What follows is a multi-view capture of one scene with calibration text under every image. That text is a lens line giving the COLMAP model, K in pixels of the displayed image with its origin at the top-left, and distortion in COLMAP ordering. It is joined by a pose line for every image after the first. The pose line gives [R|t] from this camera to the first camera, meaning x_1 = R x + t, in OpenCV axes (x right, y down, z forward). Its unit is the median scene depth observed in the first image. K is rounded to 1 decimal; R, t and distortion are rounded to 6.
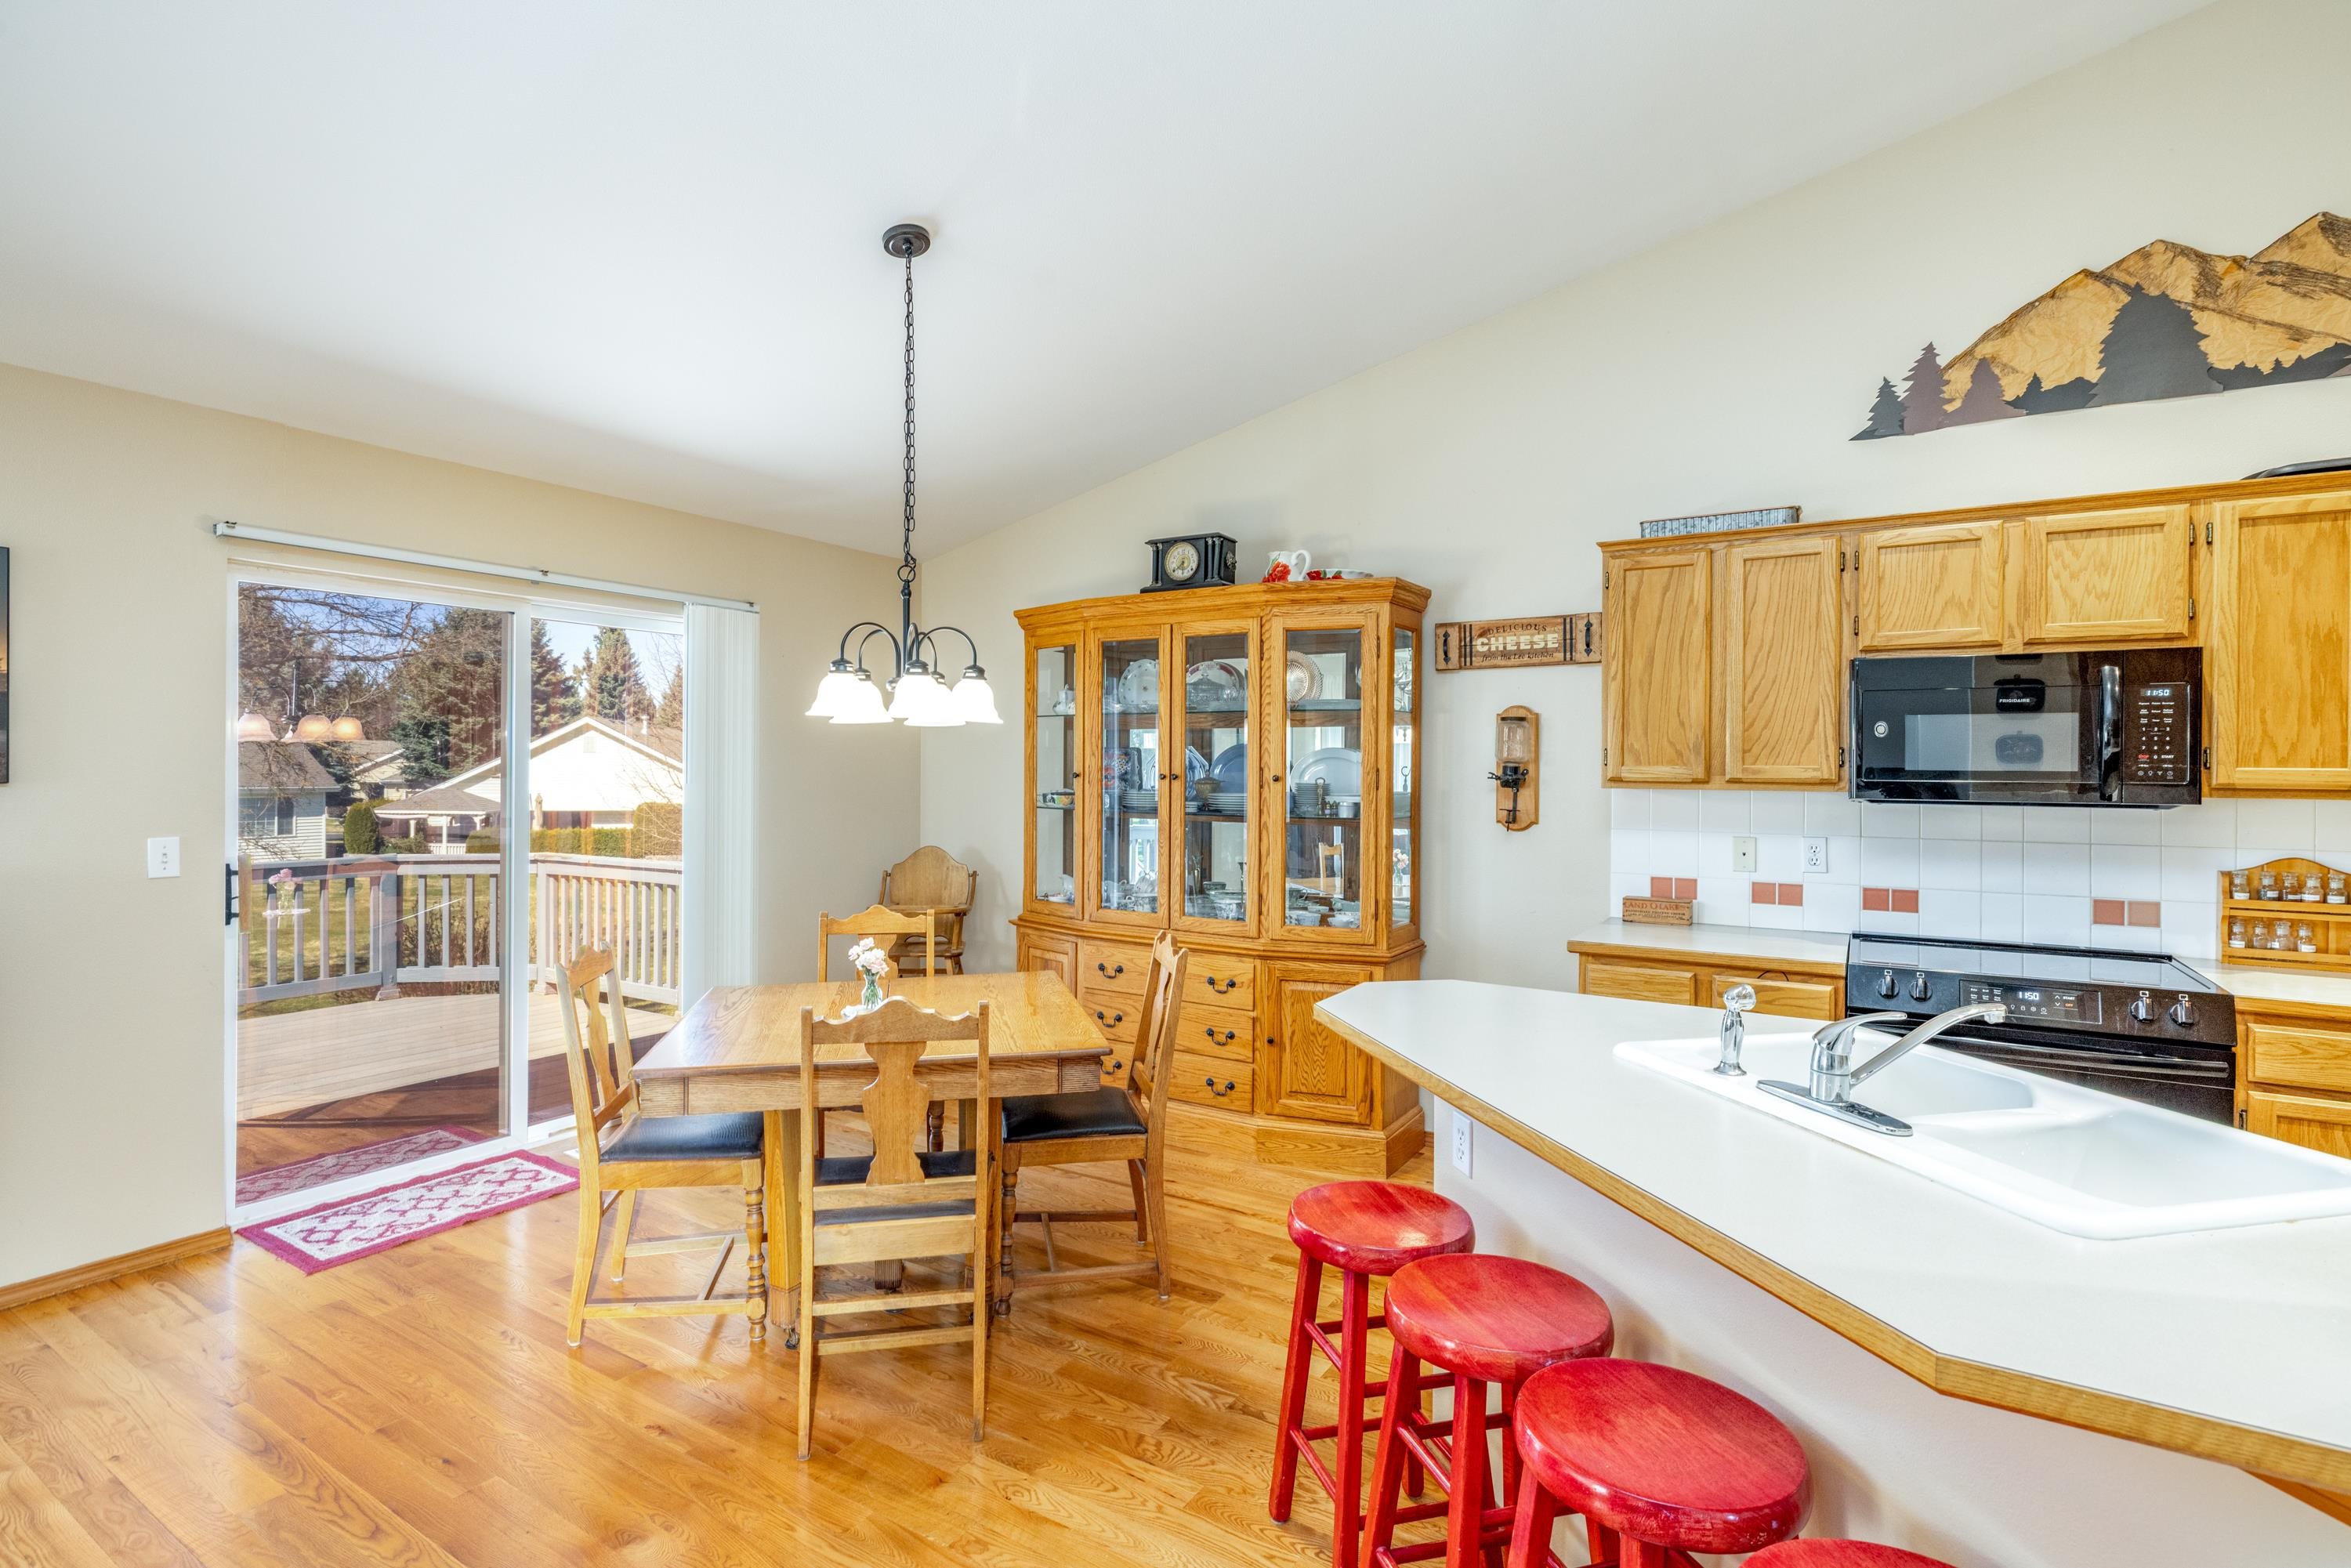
lens RADIAL K [[1126.8, 0, 1155.5], [0, 1126.8, 765.8], [0, 0, 1]] dist [-0.004752, 0.001381]
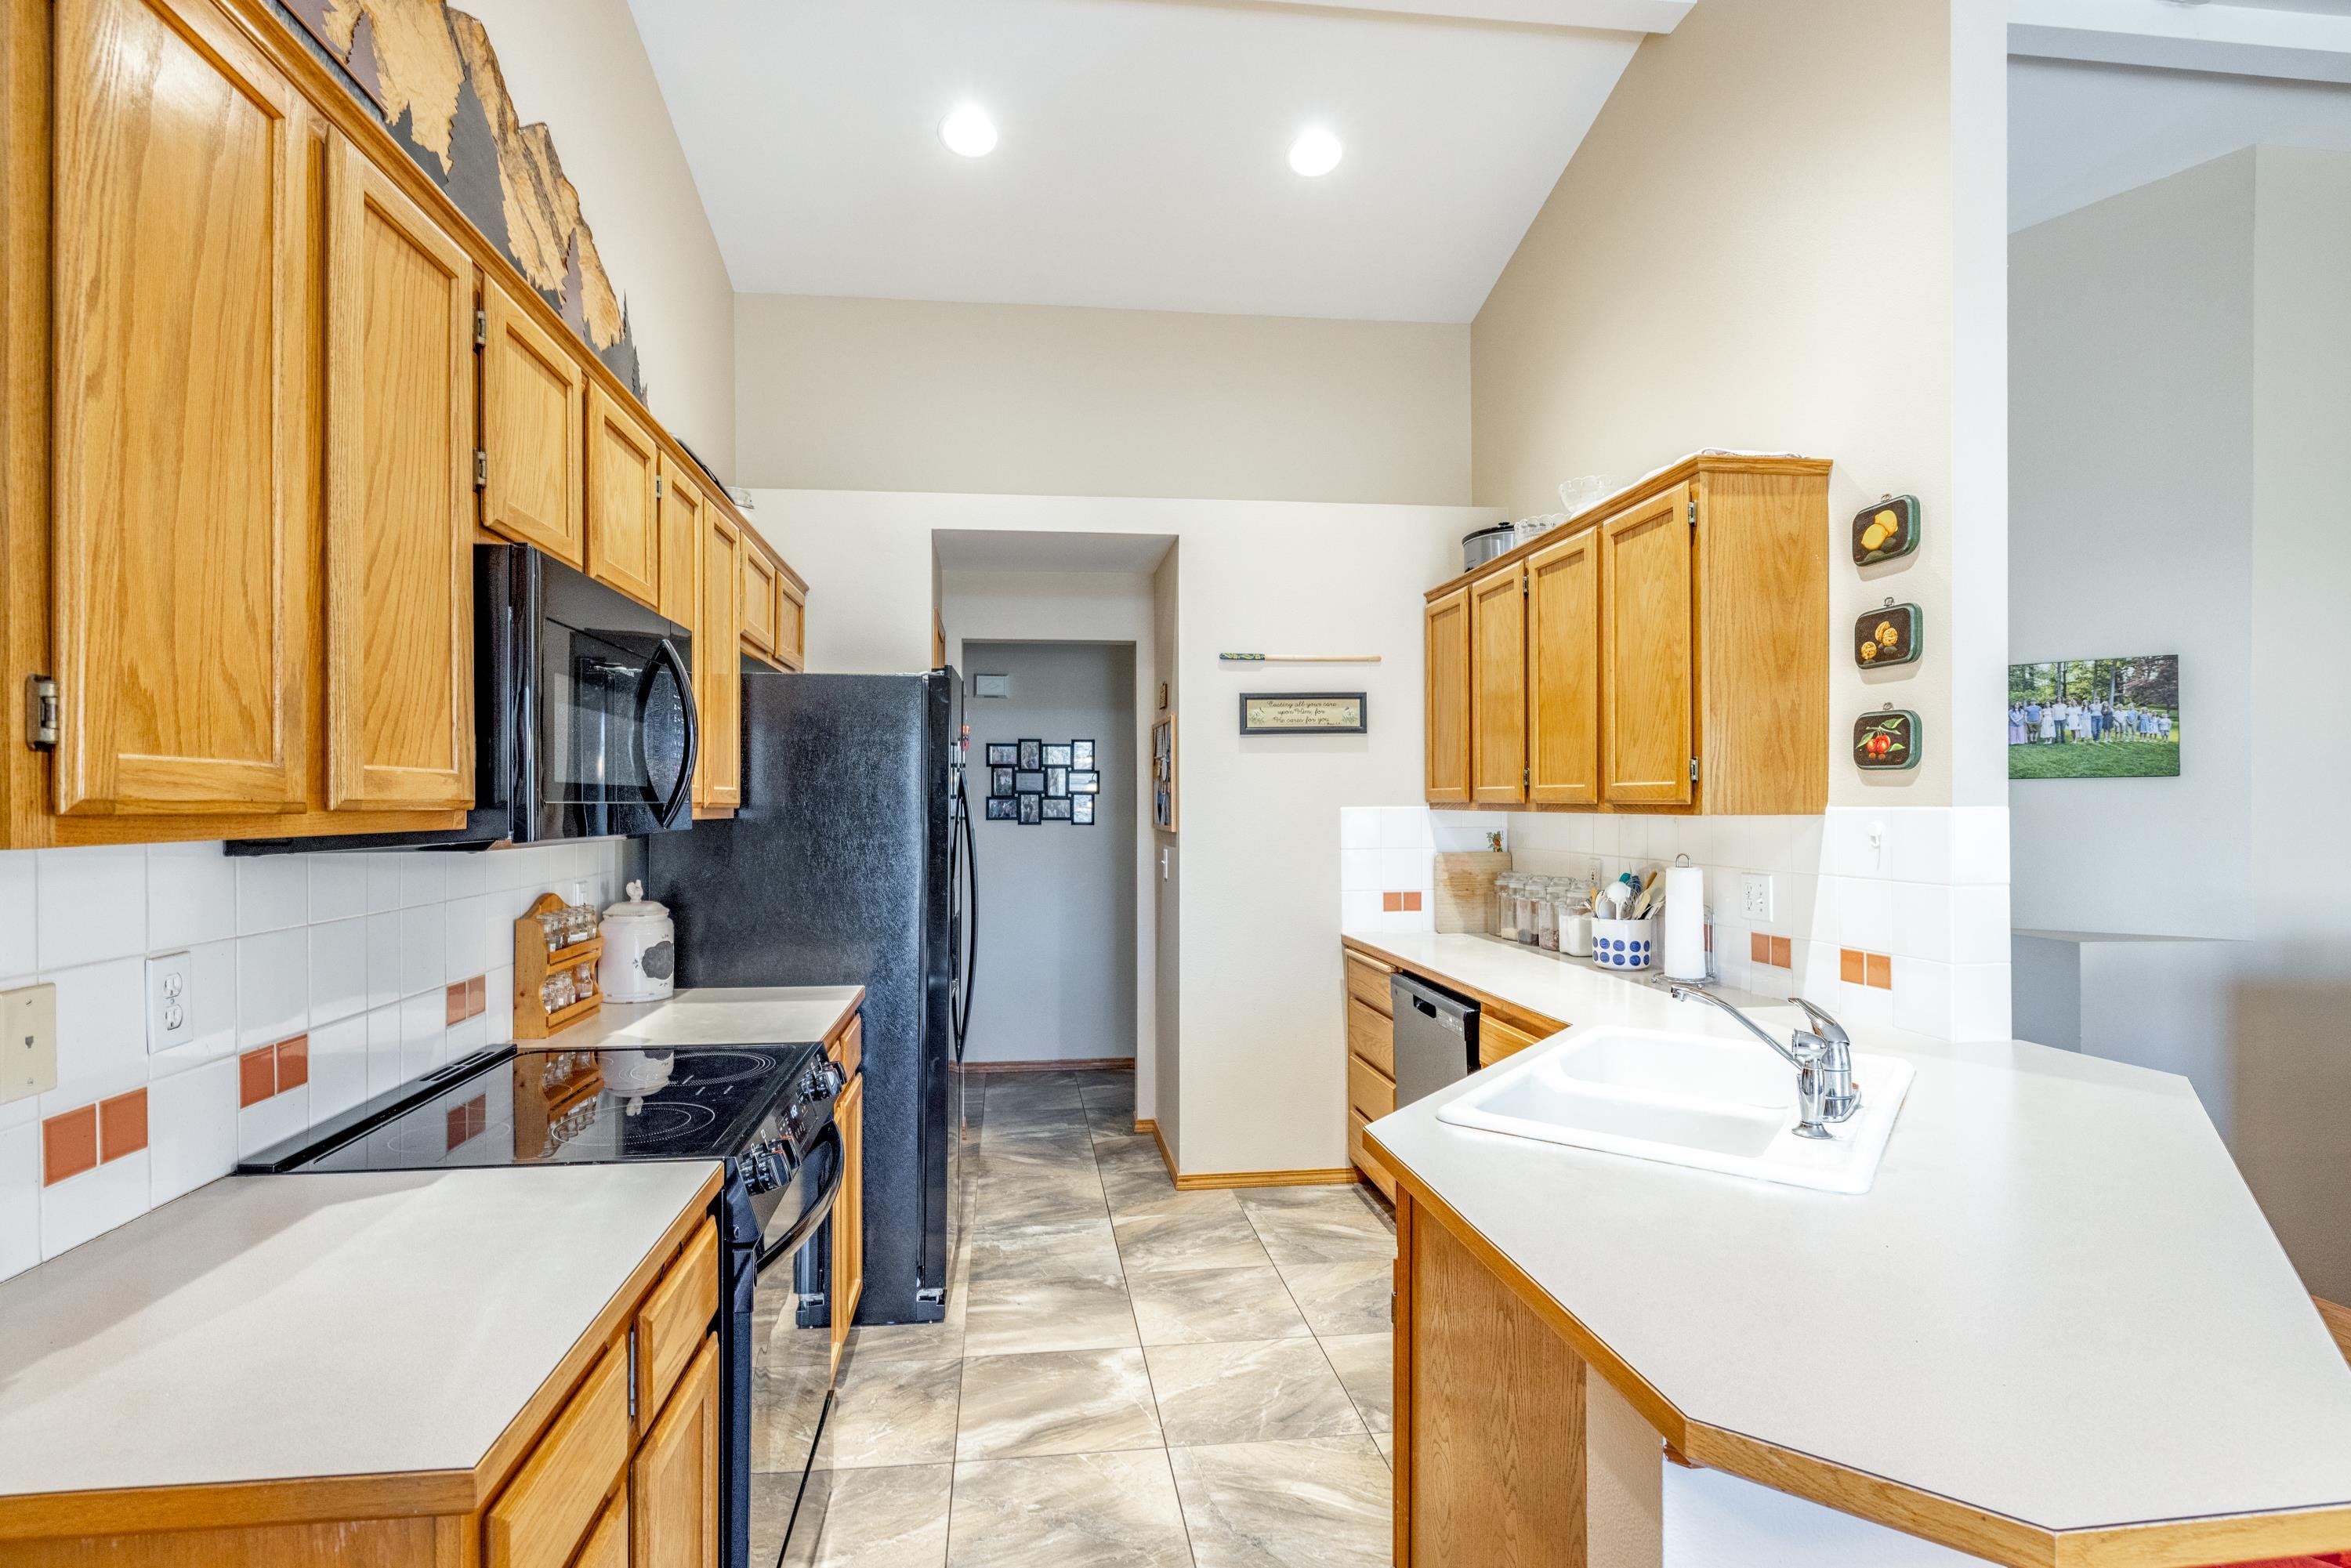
lens RADIAL K [[1126.8, 0, 1145.9], [0, 1126.8, 799.8], [0, 0, 1]] dist [-0.004752, 0.001381]
pose [[-0.630437, -0.004909, 0.776225, 0.084425], [-0.005799, 0.999982, 0.001614, 0.008553], [-0.776219, -0.003484, -0.630454, 1.017399]]
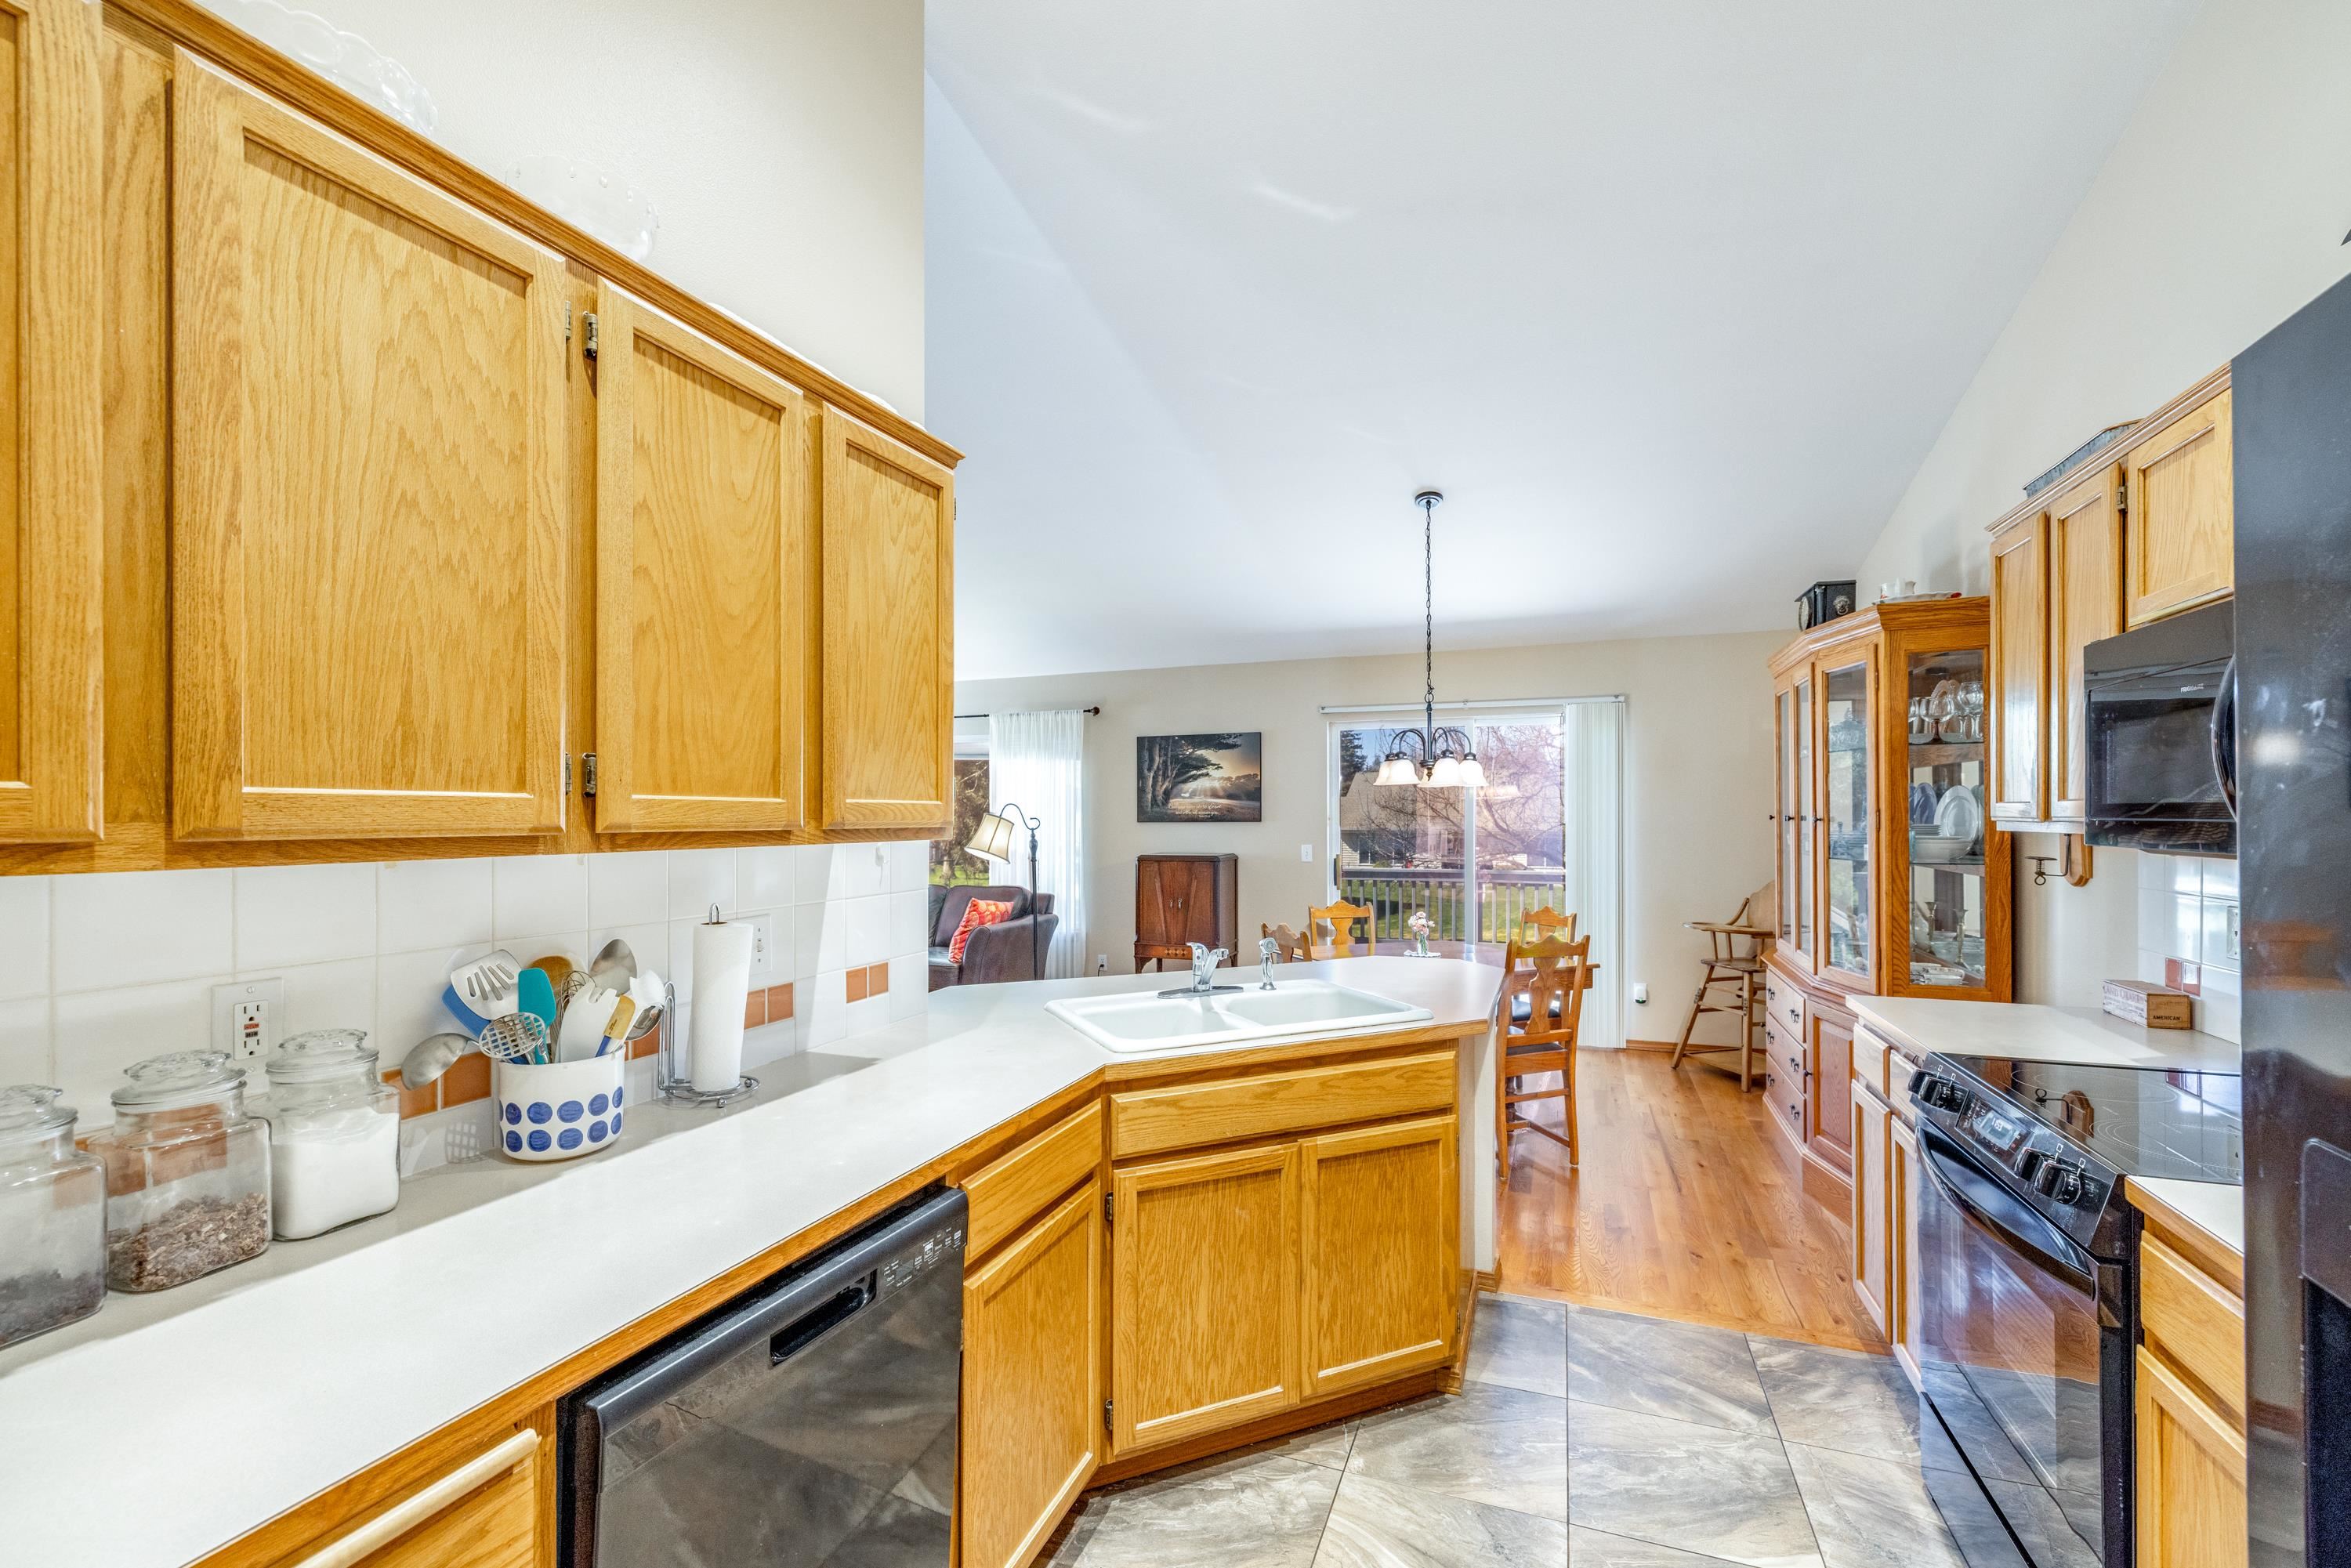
lens RADIAL K [[996.5, 0, 1184.6], [0, 996.5, 801.5], [0, 0, 1]] dist [0.002357, 0.000906]
pose [[0.192708, -0.019743, -0.981058, 1.014660], [0.008080, 0.999796, -0.018533, 0.007805], [0.981223, -0.004355, 0.192828, 0.316936]]
